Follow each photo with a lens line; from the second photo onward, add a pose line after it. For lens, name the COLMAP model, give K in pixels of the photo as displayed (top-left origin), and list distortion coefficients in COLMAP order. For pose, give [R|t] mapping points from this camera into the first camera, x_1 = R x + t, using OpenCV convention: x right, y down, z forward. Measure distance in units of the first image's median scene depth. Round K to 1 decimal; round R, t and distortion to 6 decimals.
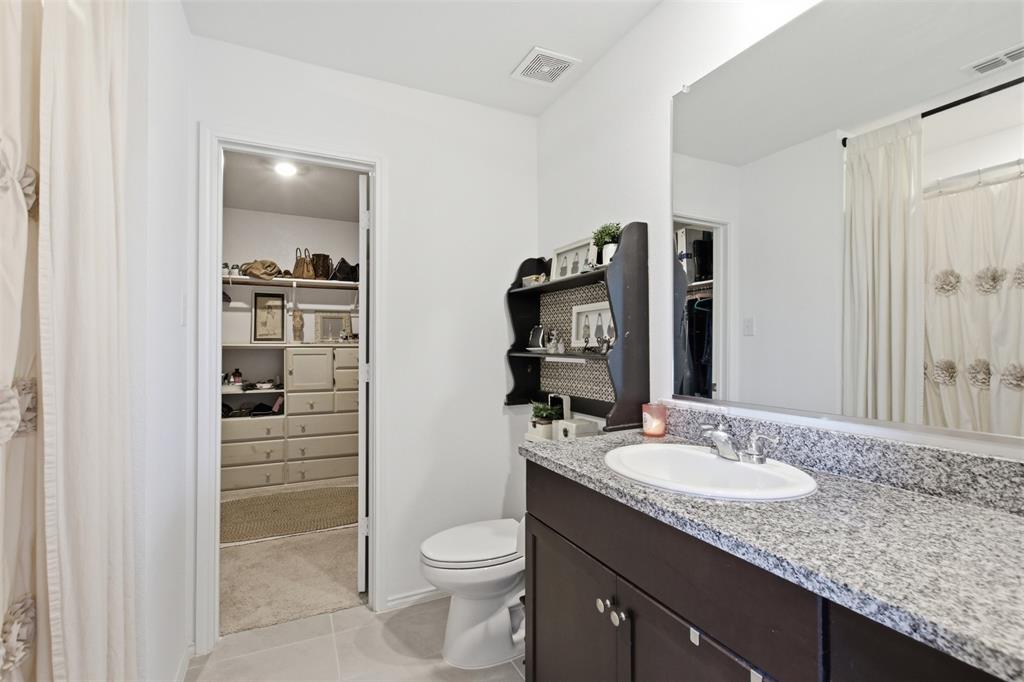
lens RADIAL K [[467.2, 0, 509.5], [0, 467.2, 341.3], [0, 0, 1]] dist [0.004918, -0.003240]
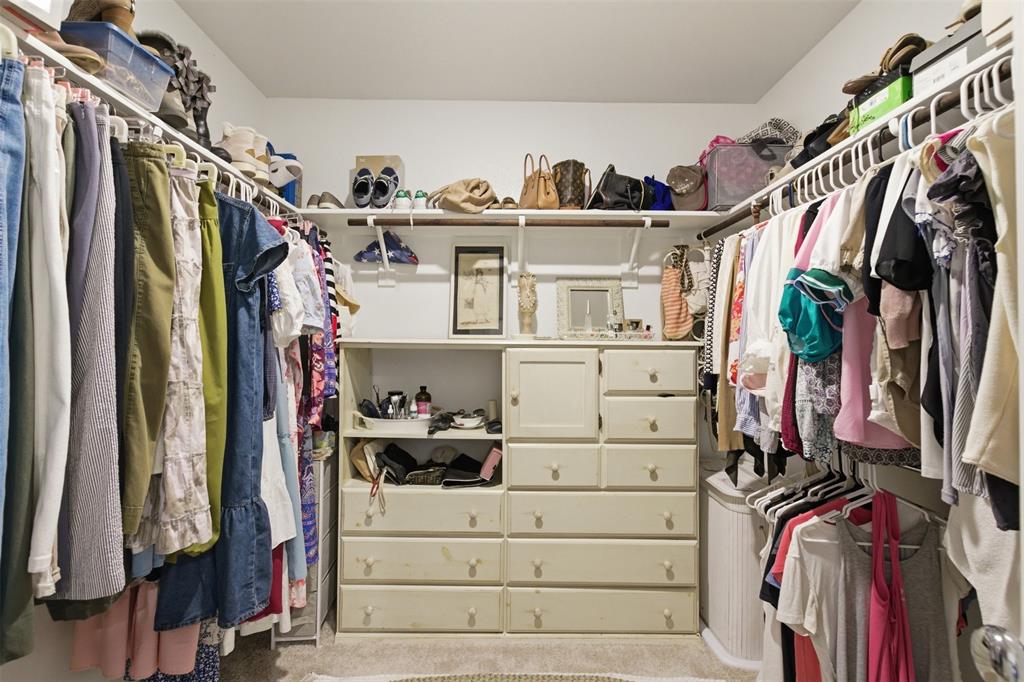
lens RADIAL K [[467.2, 0, 509.0], [0, 467.2, 341.5], [0, 0, 1]] dist [0.004918, -0.003240]
pose [[0.903004, 0.002138, -0.429627, -0.596340], [-0.002837, 0.999995, -0.000985, 0.018403], [0.429623, 0.002108, 0.903006, 1.258458]]
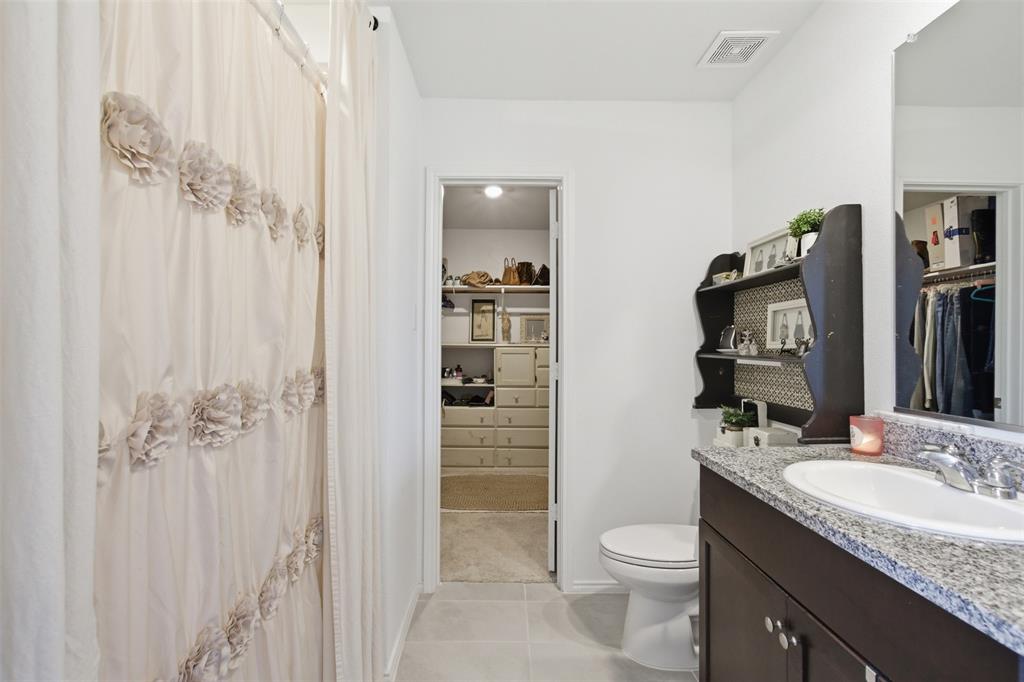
lens RADIAL K [[467.2, 0, 507.4], [0, 467.2, 342.3], [0, 0, 1]] dist [0.004918, -0.003240]
pose [[0.907034, 0.001958, -0.421053, 0.054531], [-0.001023, 0.999996, 0.002448, -0.002133], [0.421056, -0.001789, 0.907033, -0.036589]]
